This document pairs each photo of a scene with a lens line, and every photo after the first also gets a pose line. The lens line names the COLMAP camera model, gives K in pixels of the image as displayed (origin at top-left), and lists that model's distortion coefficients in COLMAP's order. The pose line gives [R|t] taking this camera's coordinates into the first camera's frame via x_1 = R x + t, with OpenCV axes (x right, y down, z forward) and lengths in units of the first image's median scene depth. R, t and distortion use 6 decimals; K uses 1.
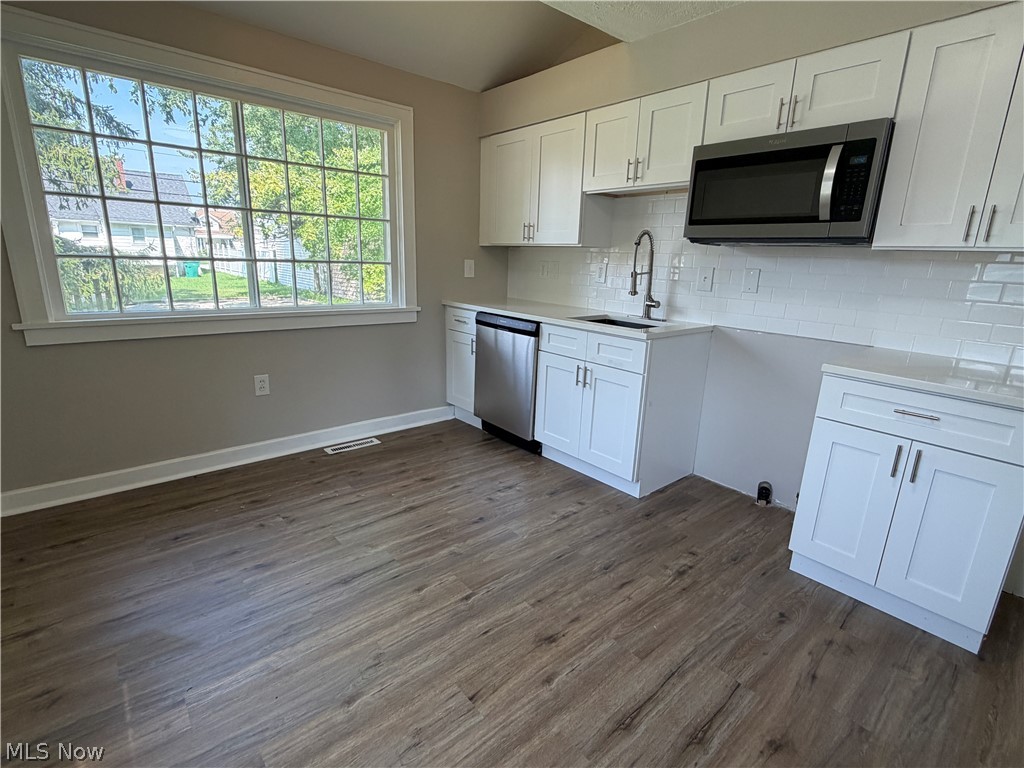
lens RADIAL K [[505.9, 0, 519.6], [0, 505.9, 387.0], [0, 0, 1]] dist [0.000487, 0.000123]
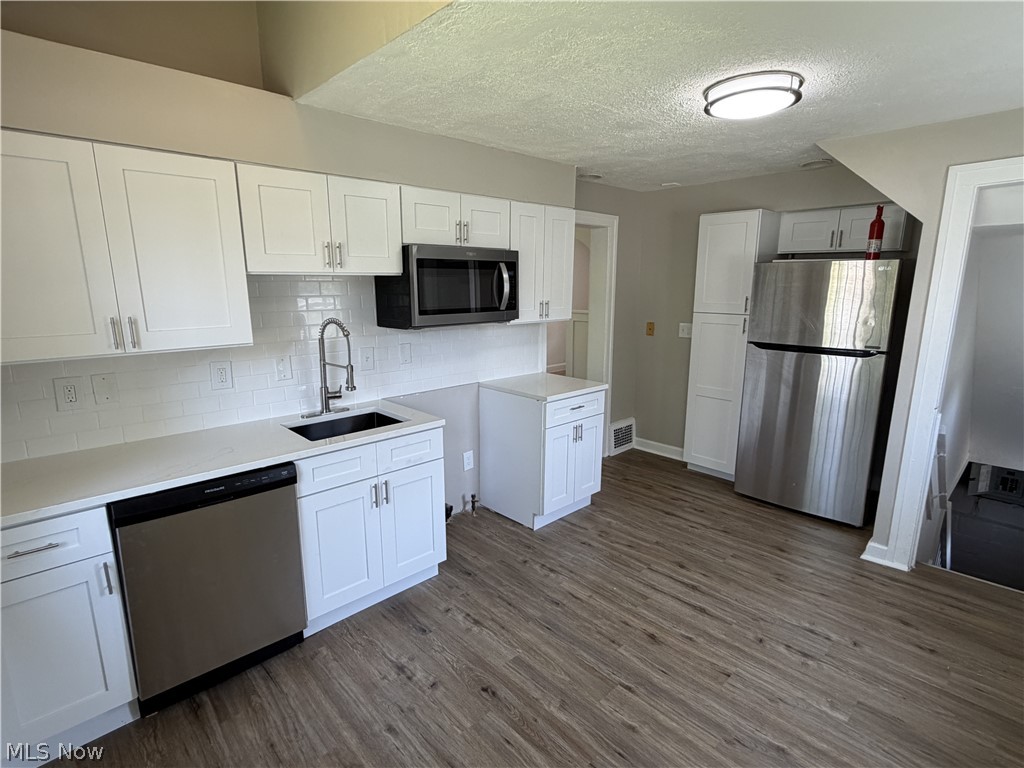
lens RADIAL K [[505.9, 0, 519.6], [0, 505.9, 387.0], [0, 0, 1]] dist [0.000487, 0.000123]
pose [[-0.051685, -0.232435, 0.971238, -0.936458], [0.248231, 0.939025, 0.237936, -0.466446], [-0.967321, 0.253389, 0.009165, 1.008027]]
